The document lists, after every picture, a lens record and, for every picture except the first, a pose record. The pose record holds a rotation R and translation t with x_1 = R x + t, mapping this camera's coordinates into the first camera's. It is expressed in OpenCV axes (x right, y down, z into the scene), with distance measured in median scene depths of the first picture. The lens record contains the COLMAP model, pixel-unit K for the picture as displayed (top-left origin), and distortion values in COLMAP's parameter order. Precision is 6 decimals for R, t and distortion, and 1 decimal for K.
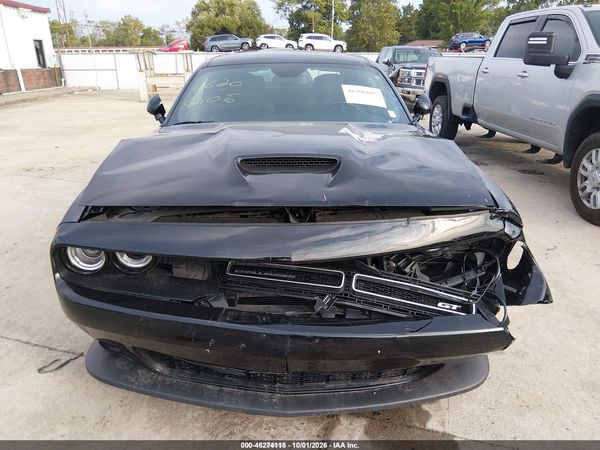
lens RADIAL K [[459.7, 0, 302.4], [0, 459.7, 231.4], [0, 0, 1]] dist [0.045265, -0.084997]
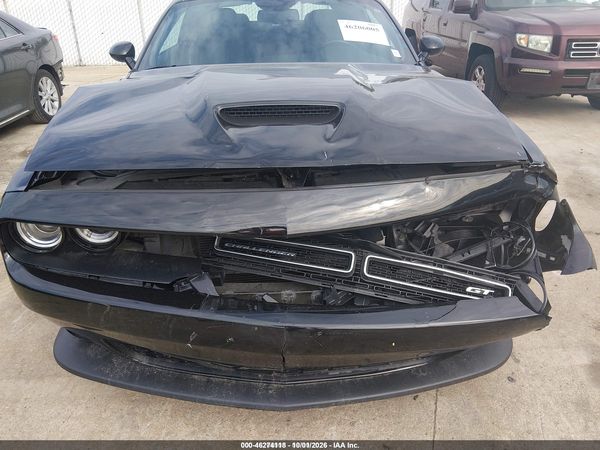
lens RADIAL K [[459.7, 0, 302.4], [0, 459.7, 231.4], [0, 0, 1]] dist [0.045265, -0.084997]
pose [[0.999631, -0.023262, 0.013991, -0.006016], [0.021651, 0.994131, 0.105994, -0.024970], [-0.016374, -0.105653, 0.994268, 0.162939]]
